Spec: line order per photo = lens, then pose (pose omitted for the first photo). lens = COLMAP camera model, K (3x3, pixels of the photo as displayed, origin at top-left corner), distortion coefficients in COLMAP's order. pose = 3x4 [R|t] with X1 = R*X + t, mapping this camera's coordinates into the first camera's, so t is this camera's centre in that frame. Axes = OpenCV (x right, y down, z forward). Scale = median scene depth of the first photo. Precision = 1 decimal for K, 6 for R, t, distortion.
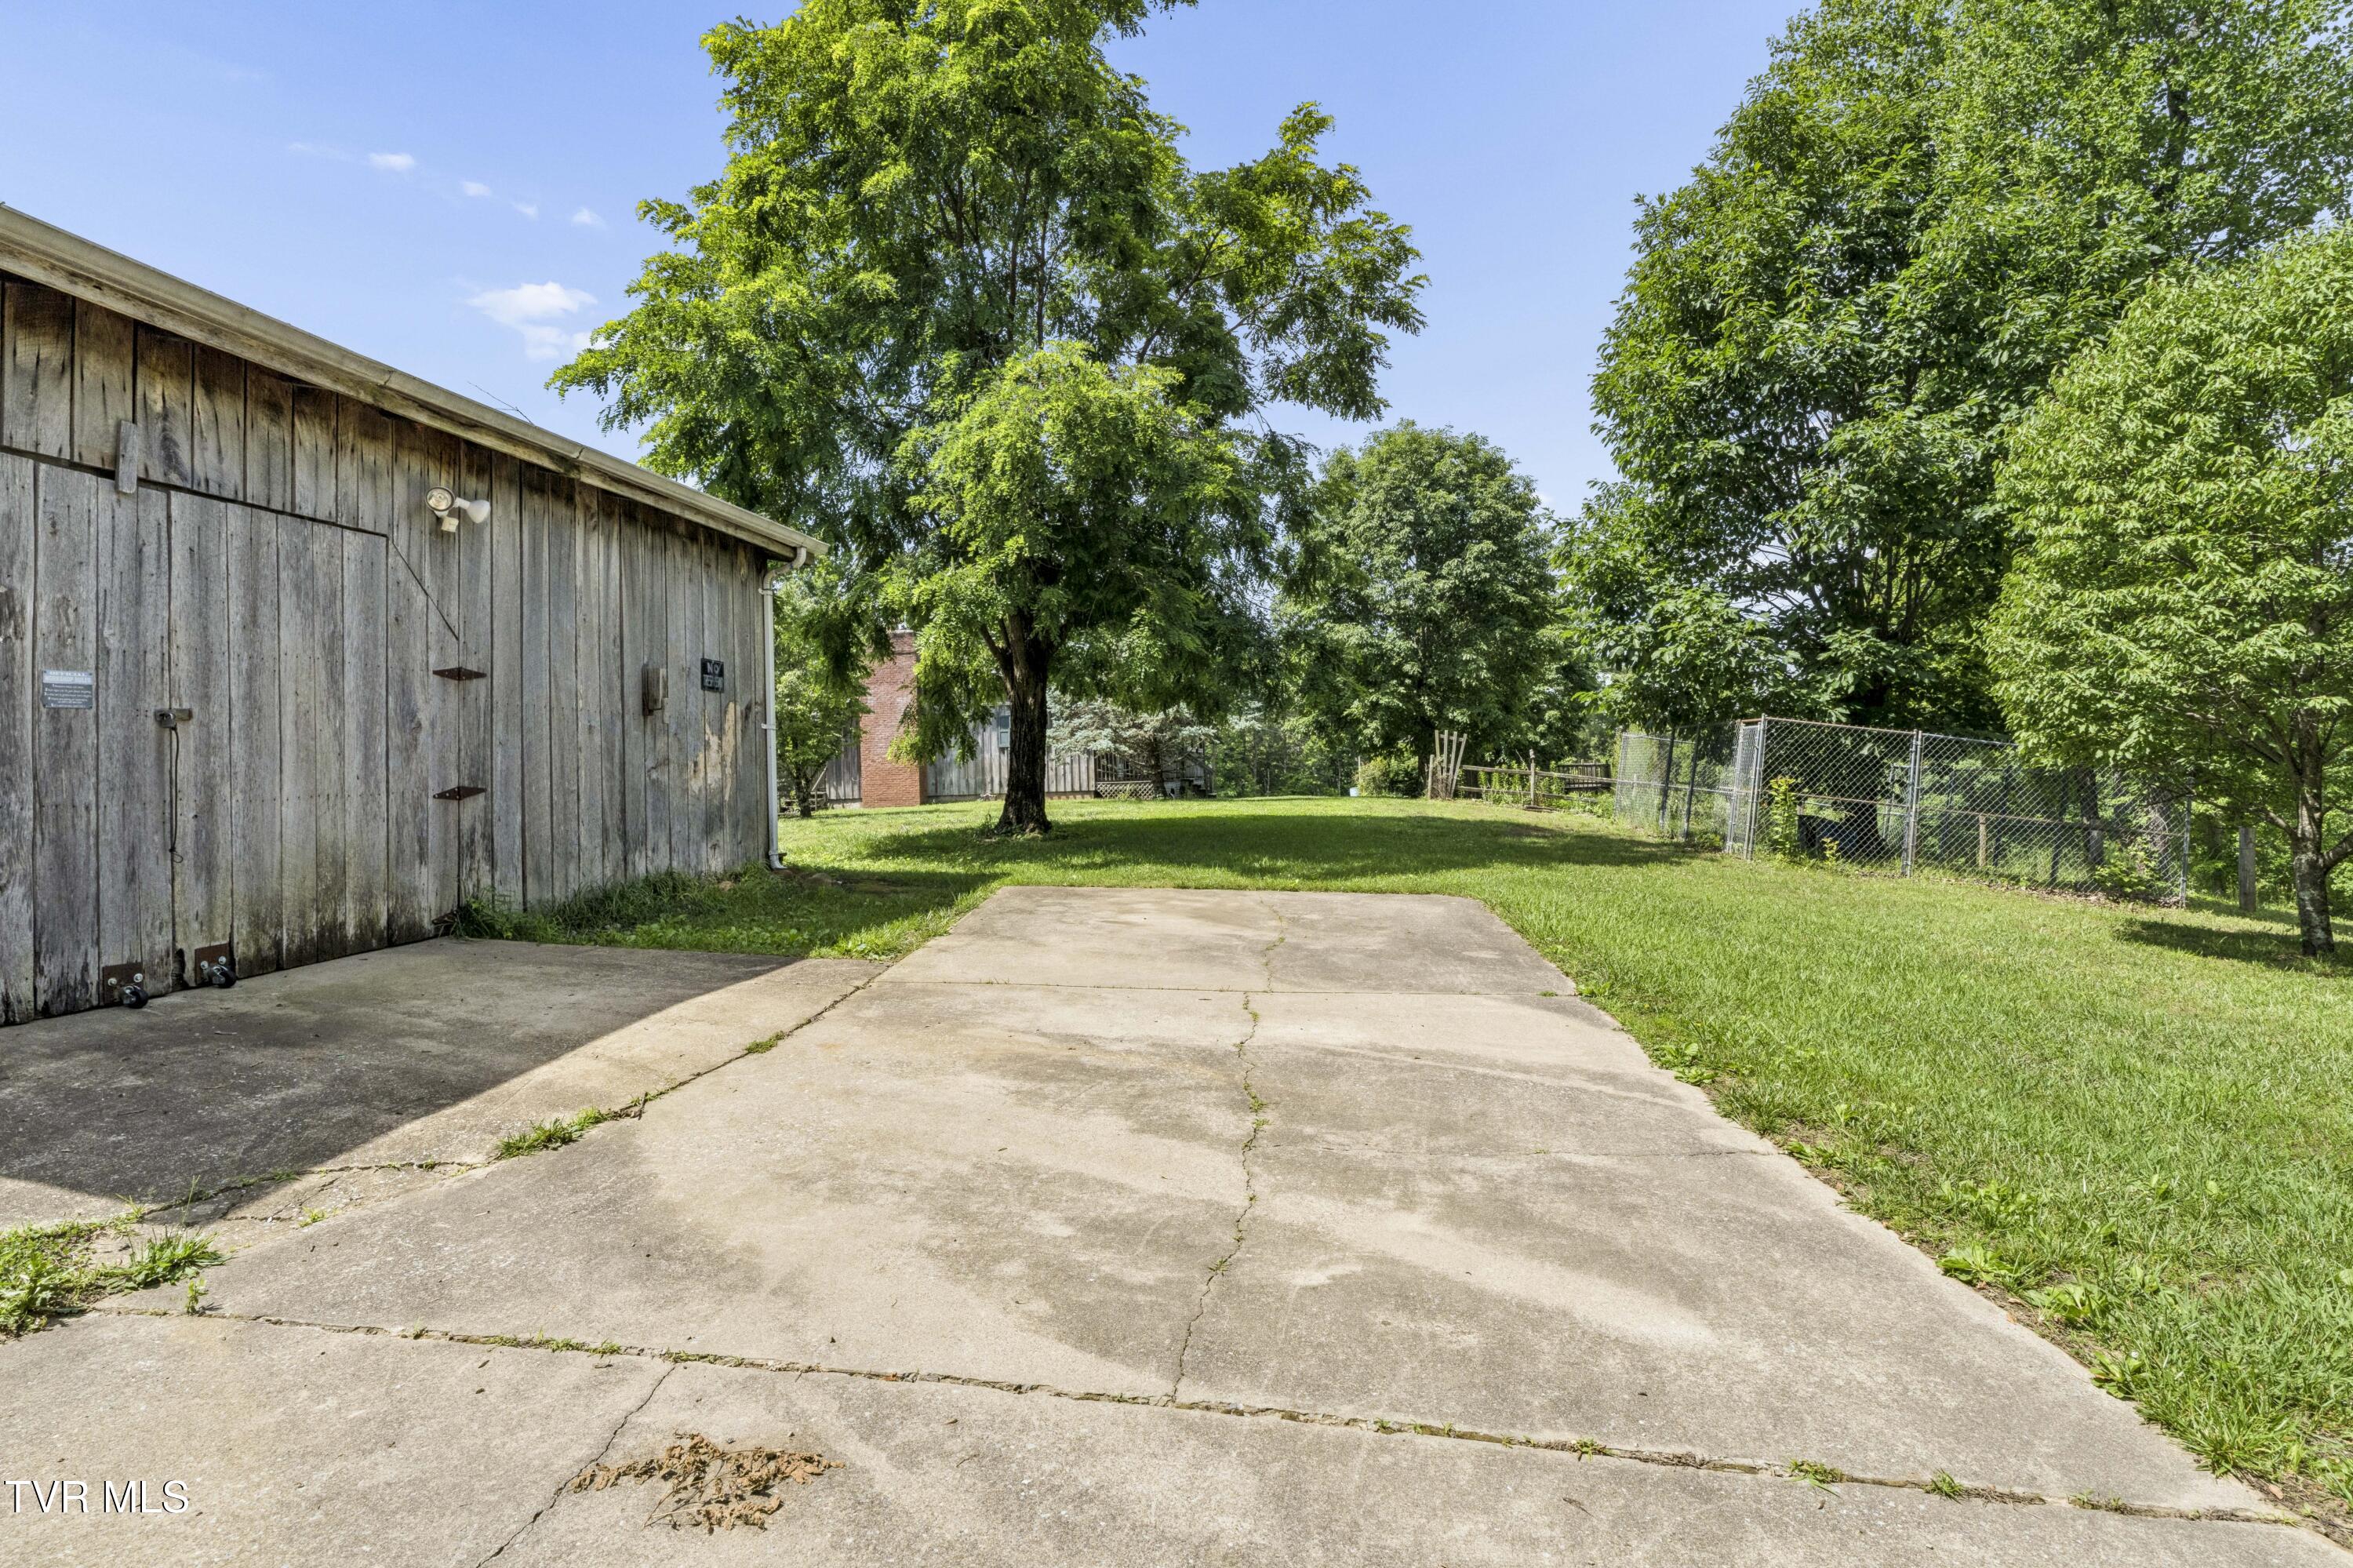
lens RADIAL K [[1232.2, 0, 1264.1], [0, 1232.2, 726.5], [0, 0, 1]] dist [-0.001166, -0.000009]
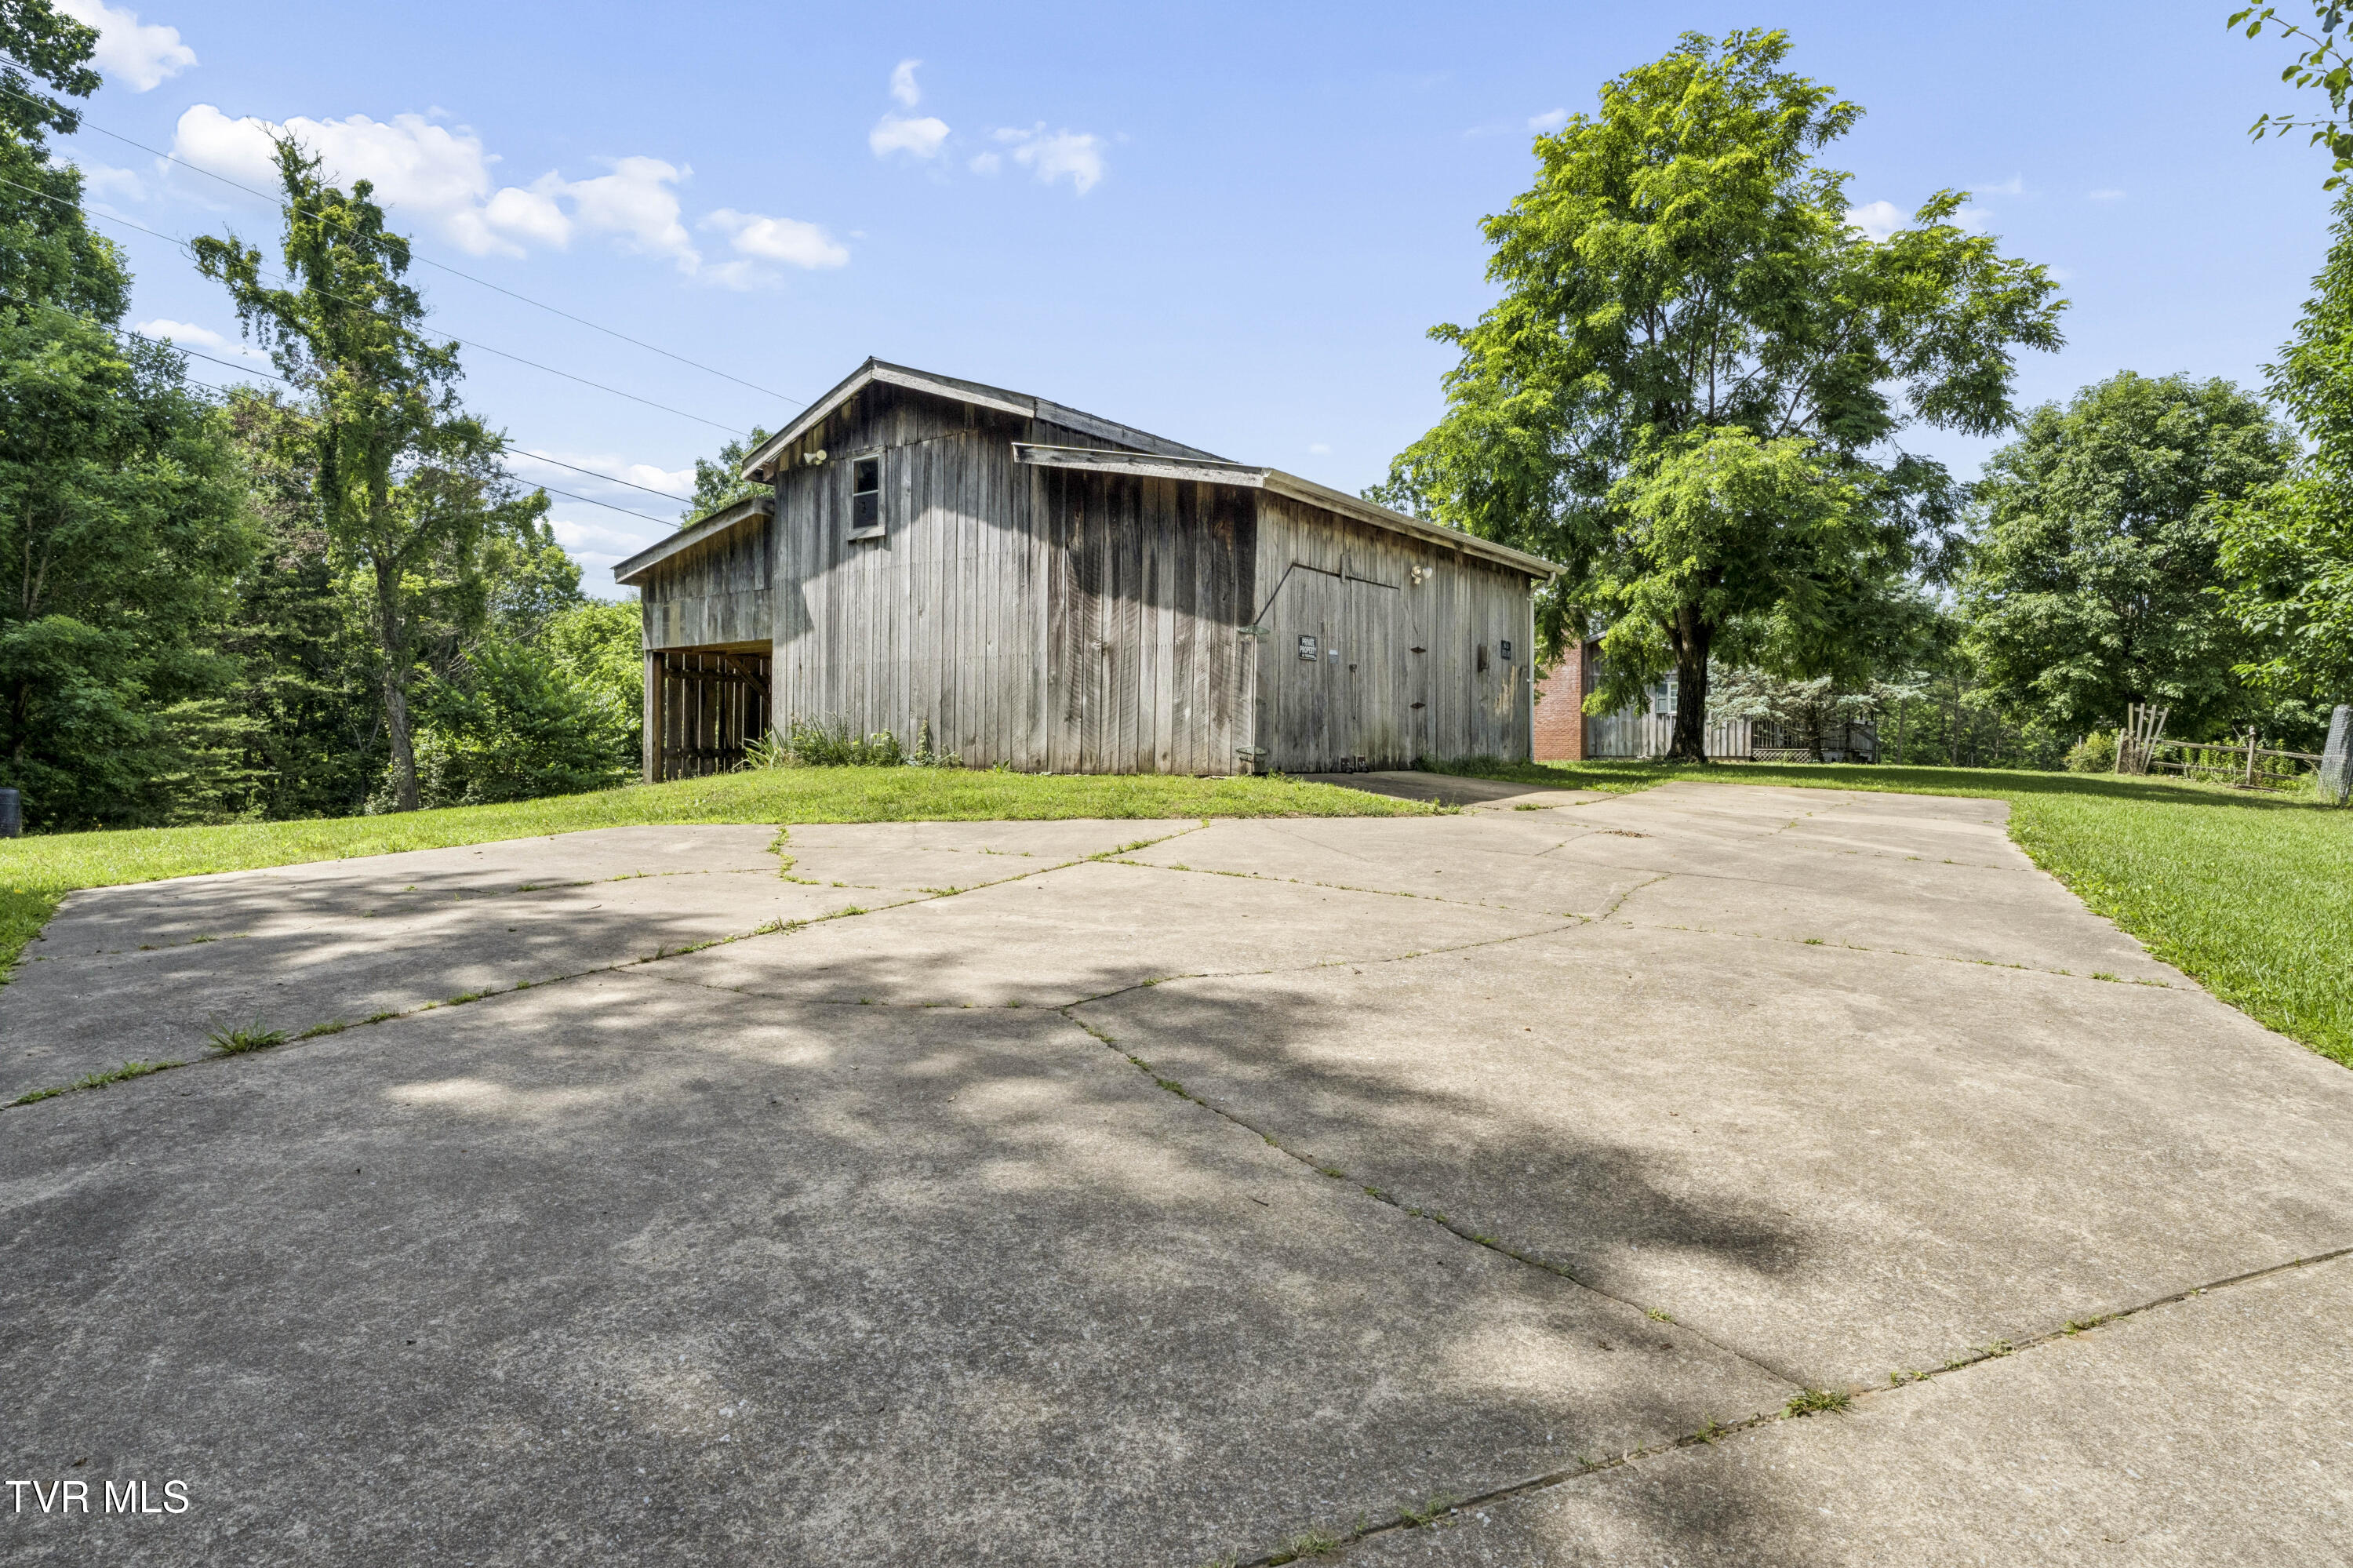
lens RADIAL K [[1356.7, 0, 1176.0], [0, 1356.7, 745.9], [0, 0, 1]] dist [-0.004085, -0.000111]
pose [[0.854536, 0.038087, -0.517994, 0.081801], [-0.020729, 0.999014, 0.039259, 0.015458], [0.518978, -0.022811, 0.854483, -0.473585]]
